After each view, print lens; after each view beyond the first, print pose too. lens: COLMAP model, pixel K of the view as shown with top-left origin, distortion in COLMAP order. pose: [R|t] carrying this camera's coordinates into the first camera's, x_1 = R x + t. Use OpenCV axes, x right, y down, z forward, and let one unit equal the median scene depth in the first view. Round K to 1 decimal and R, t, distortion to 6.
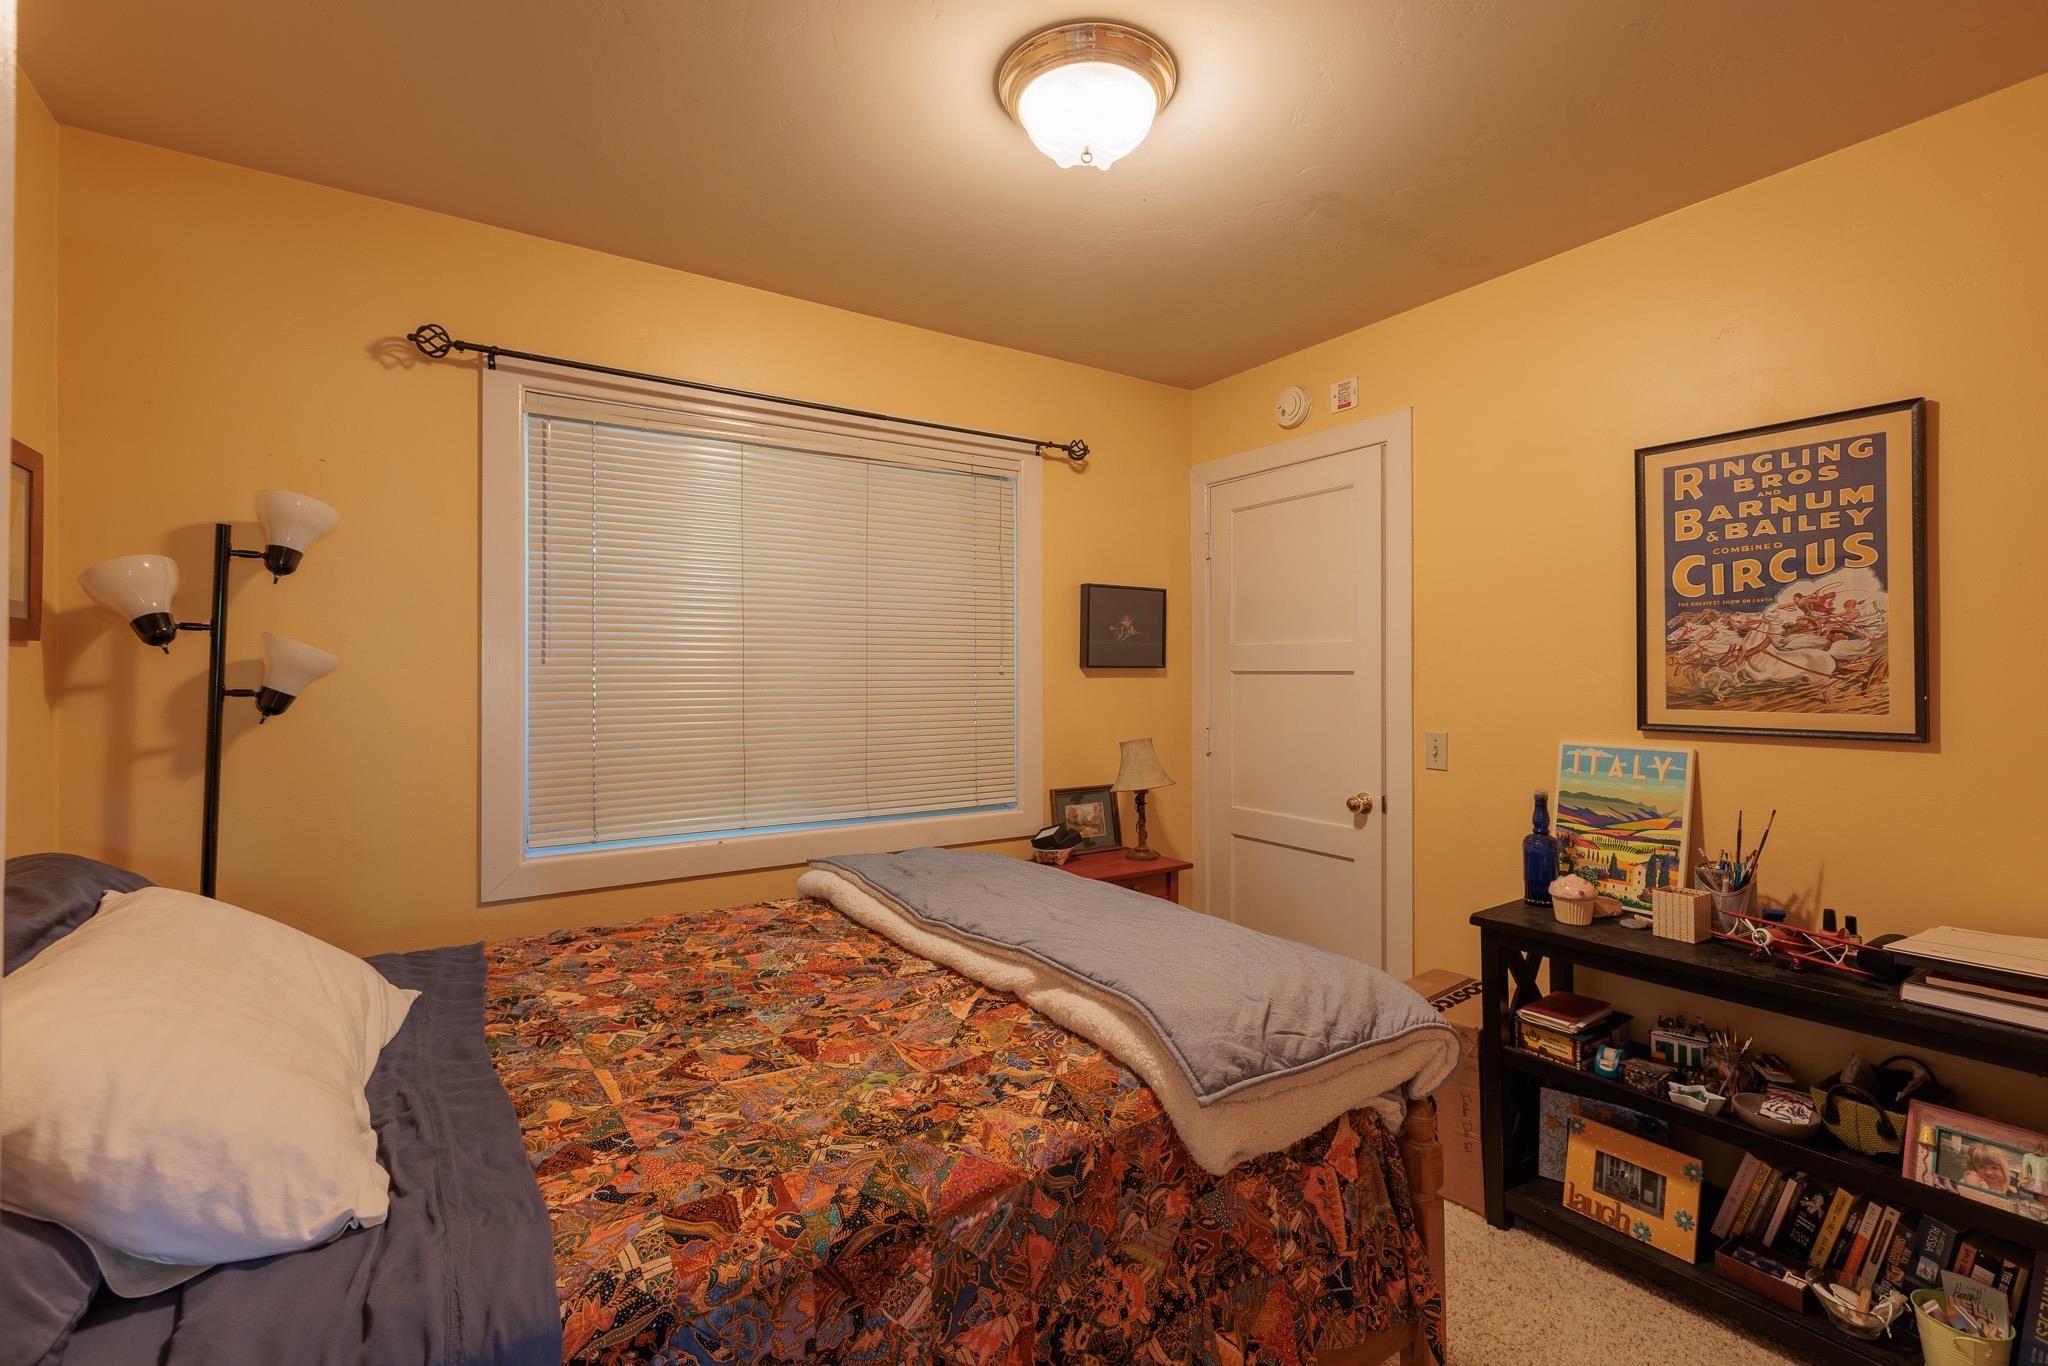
lens RADIAL K [[924.8, 0, 1023.6], [0, 924.8, 661.7], [0, 0, 1]] dist [0.002609, -0.000876]
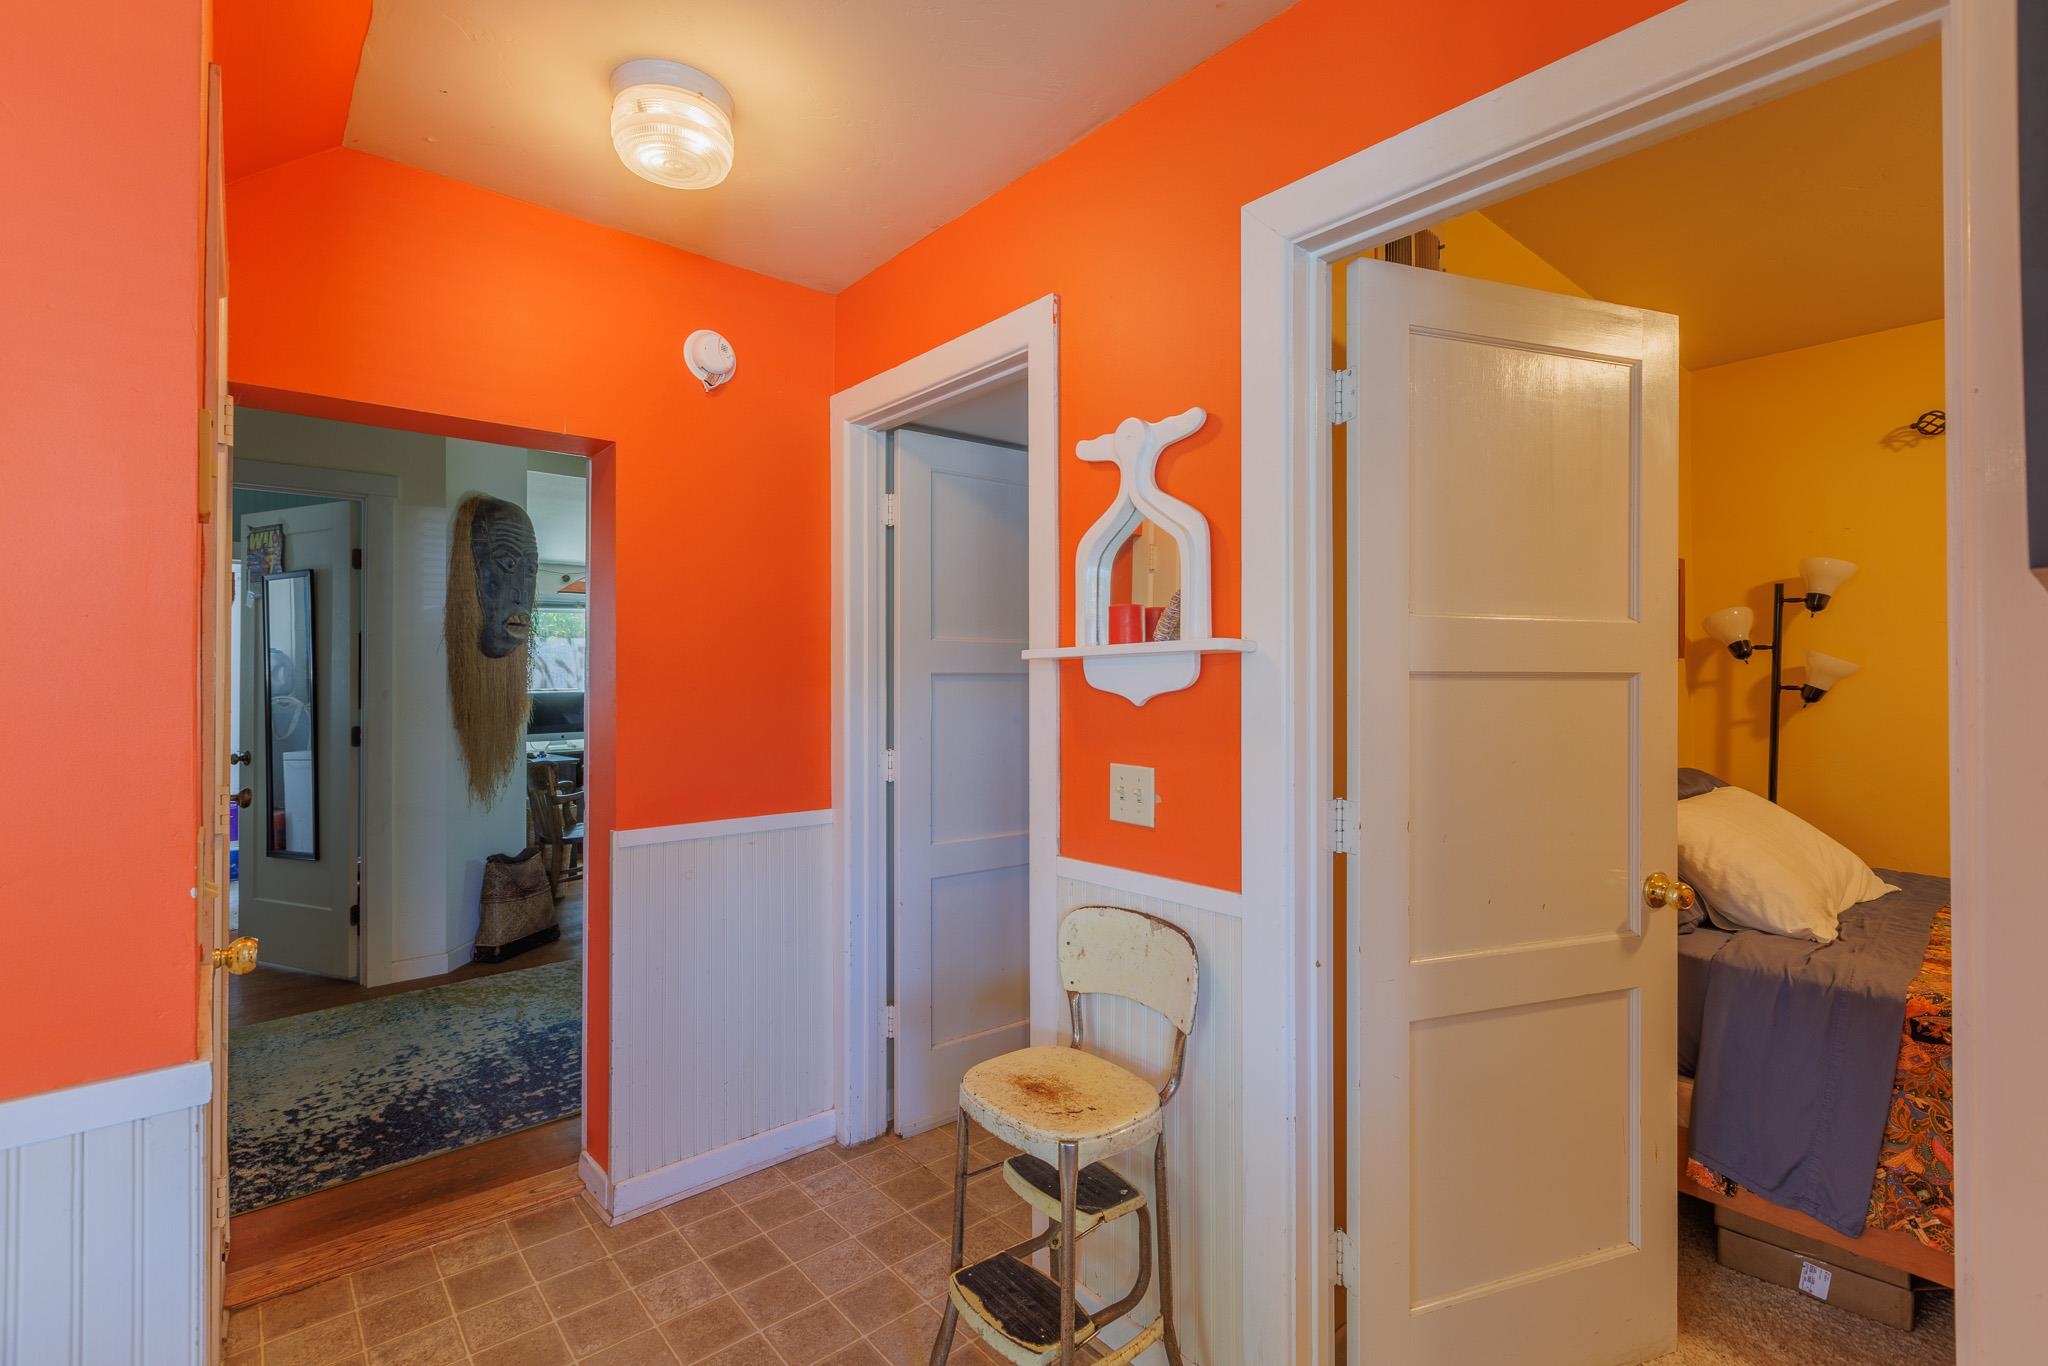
lens RADIAL K [[924.8, 0, 1025.1], [0, 924.8, 668.6], [0, 0, 1]] dist [0.002609, -0.000876]
pose [[0.136658, -0.003330, -0.990613, 0.551223], [0.011862, 0.999928, -0.001725, -0.012660], [0.990547, -0.011515, 0.136688, -0.520103]]
